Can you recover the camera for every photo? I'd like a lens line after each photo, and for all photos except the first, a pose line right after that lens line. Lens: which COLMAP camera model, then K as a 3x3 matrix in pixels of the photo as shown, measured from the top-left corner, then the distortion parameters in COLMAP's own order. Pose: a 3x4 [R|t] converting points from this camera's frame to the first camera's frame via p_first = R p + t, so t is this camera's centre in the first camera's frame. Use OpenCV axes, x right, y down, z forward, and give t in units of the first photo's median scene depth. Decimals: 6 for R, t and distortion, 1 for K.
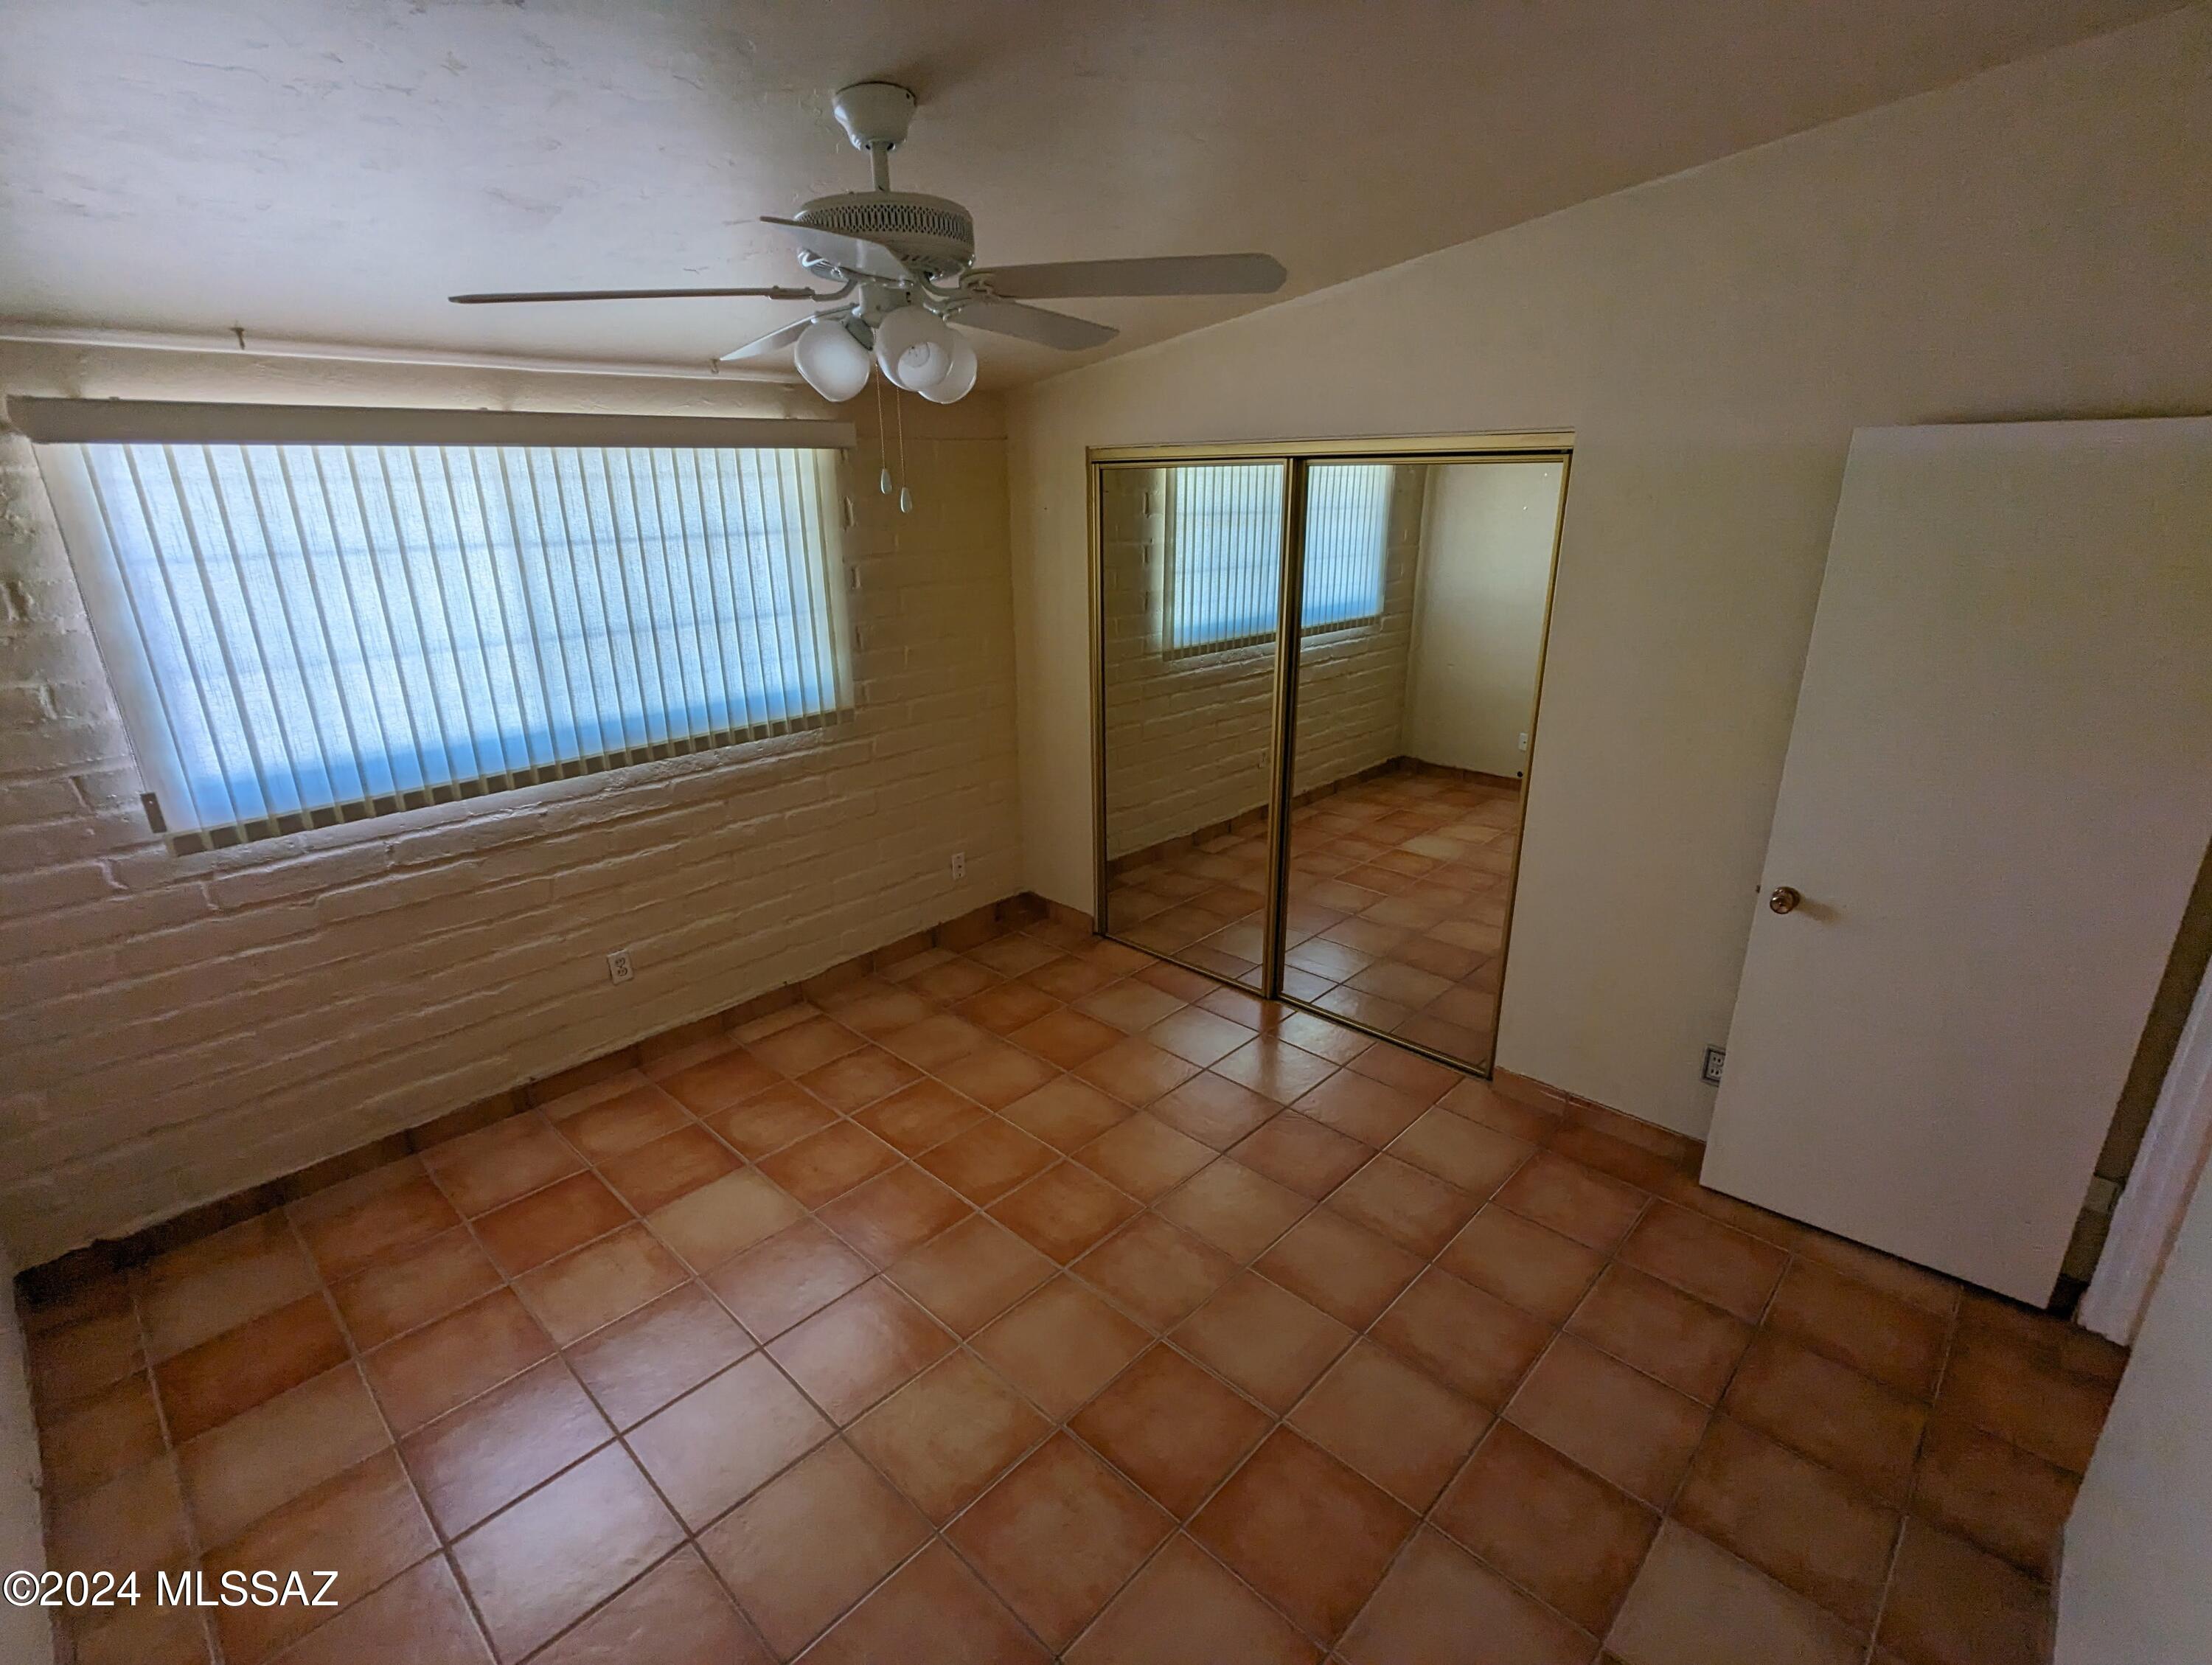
lens RADIAL K [[1053.4, 0, 1096.8], [0, 1053.4, 843.0], [0, 0, 1]] dist [0.000455, -0.000305]
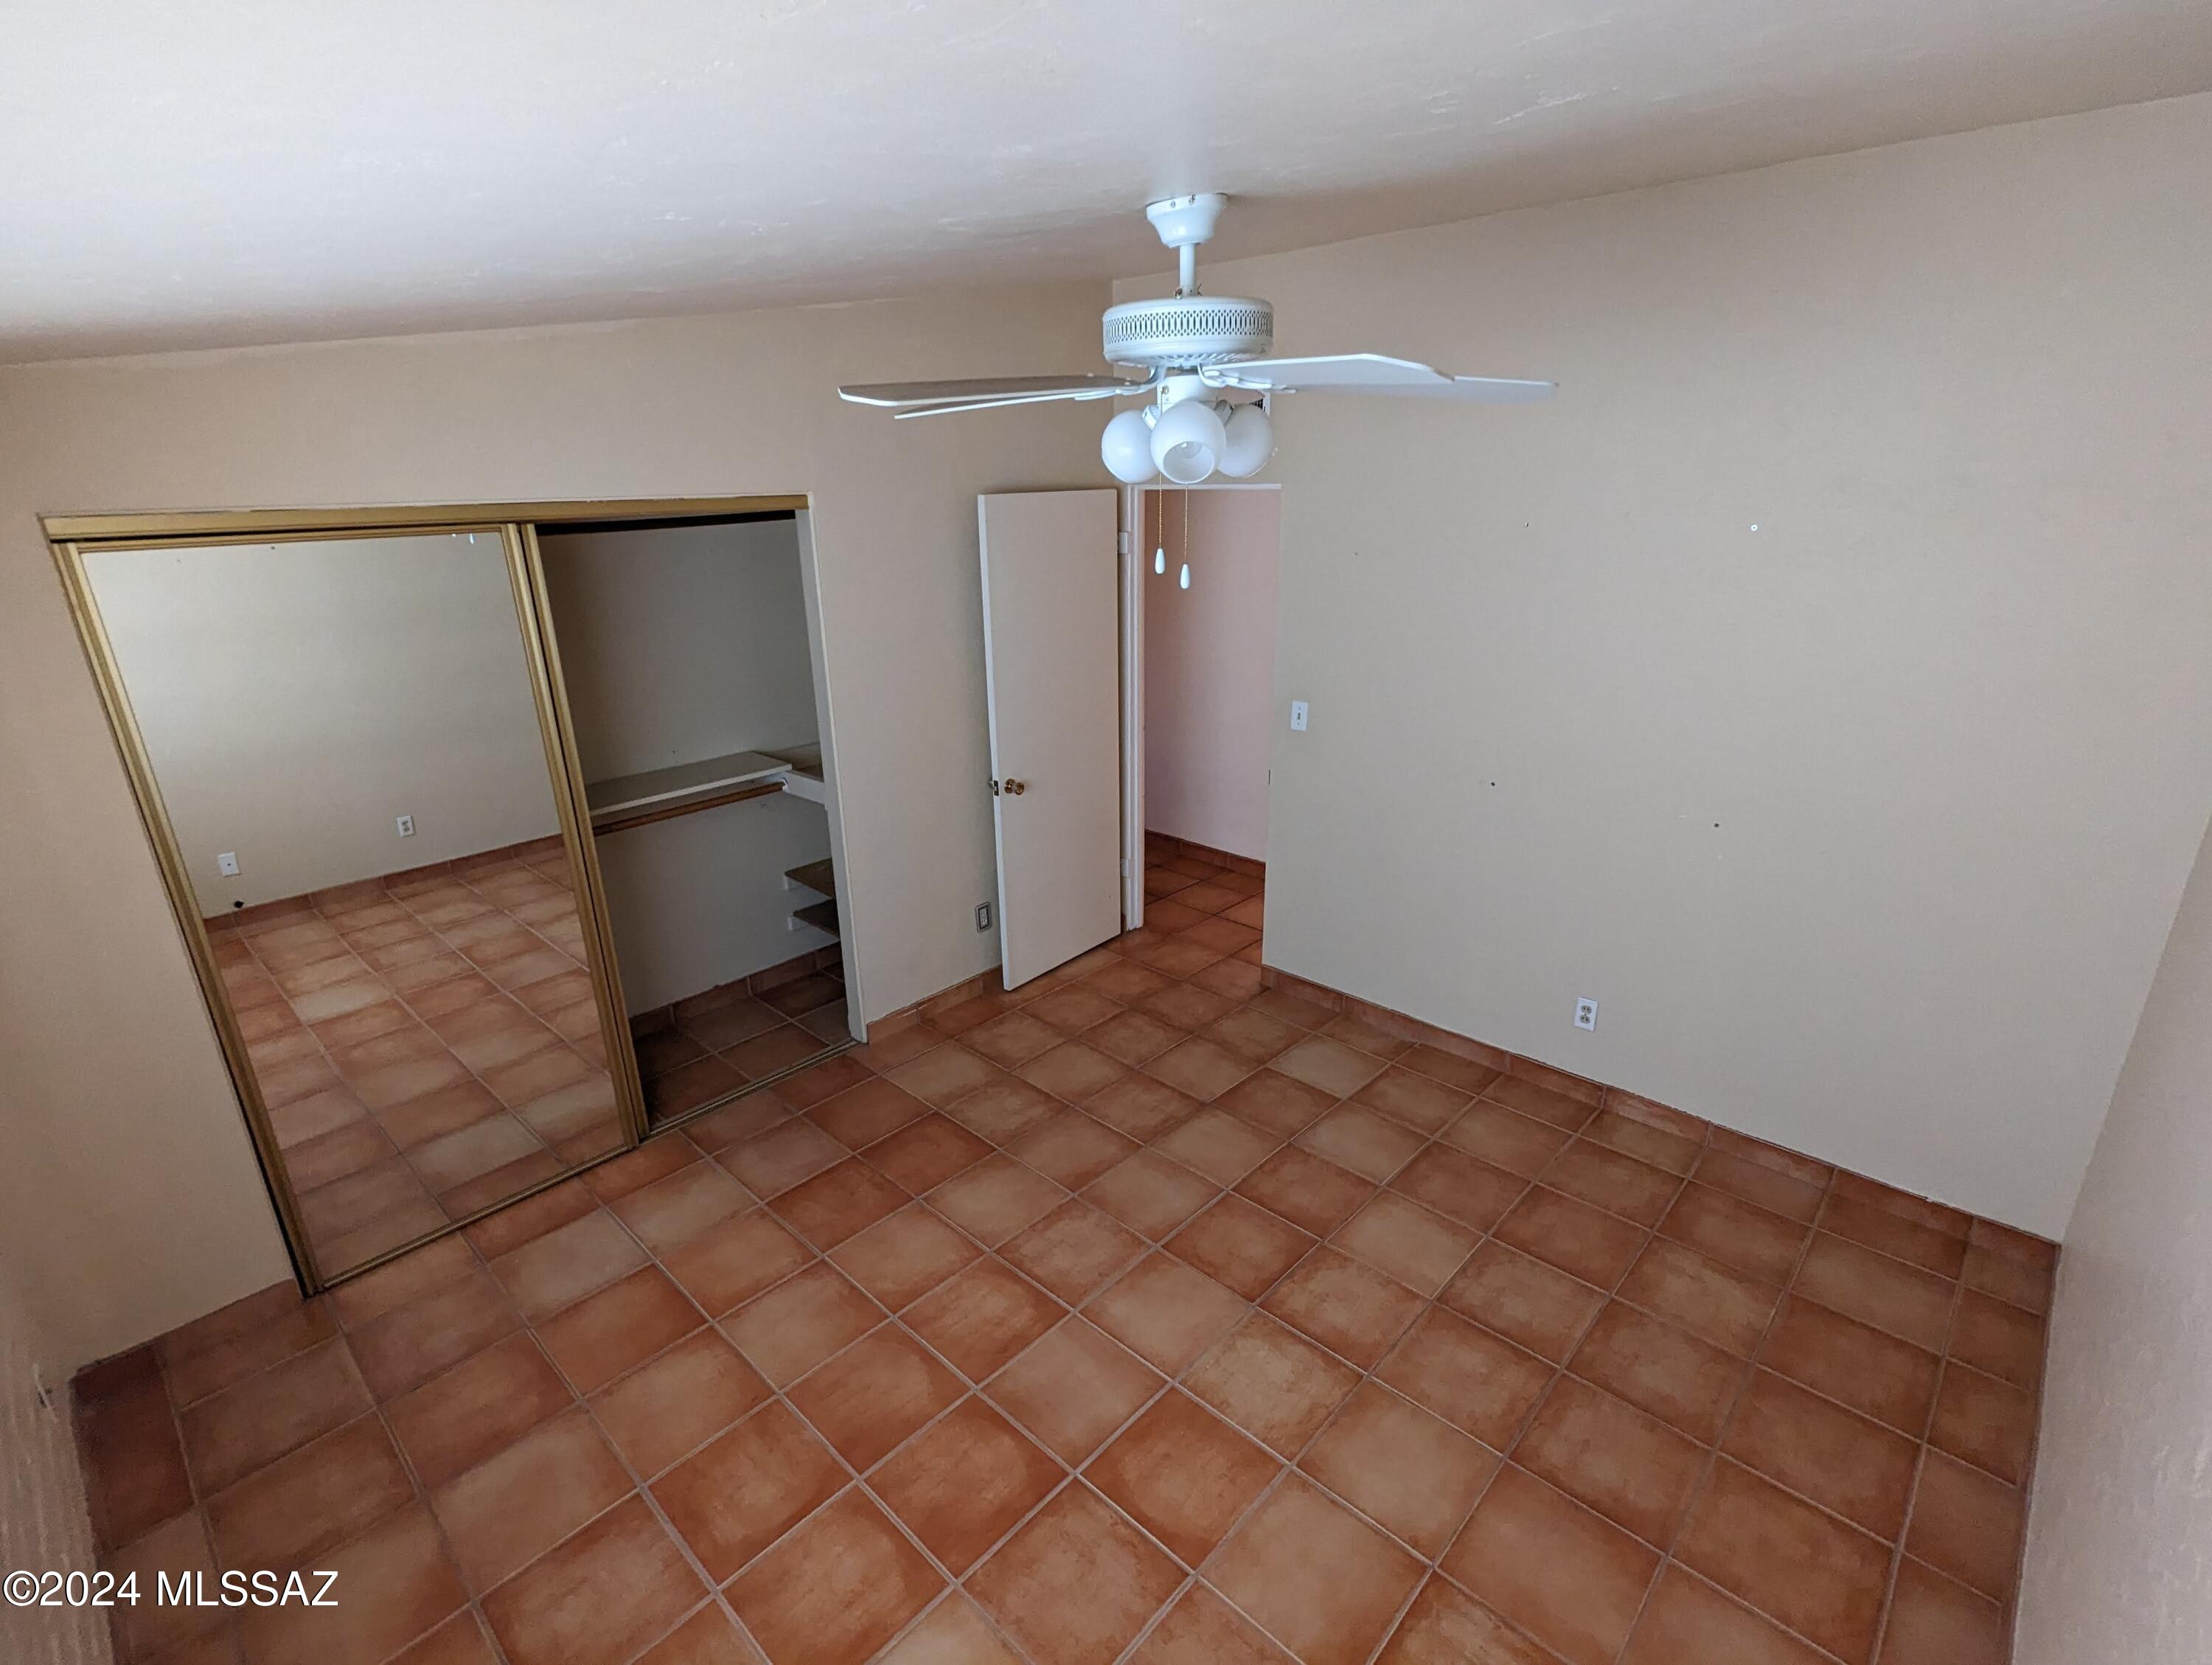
lens RADIAL K [[1053.4, 0, 1093.9], [0, 1053.4, 835.8], [0, 0, 1]] dist [0.000455, -0.000305]
pose [[0.008038, -0.320120, 0.947343, -0.843284], [0.359262, 0.885044, 0.296020, -0.294232], [-0.933202, 0.337965, 0.122121, 0.699611]]
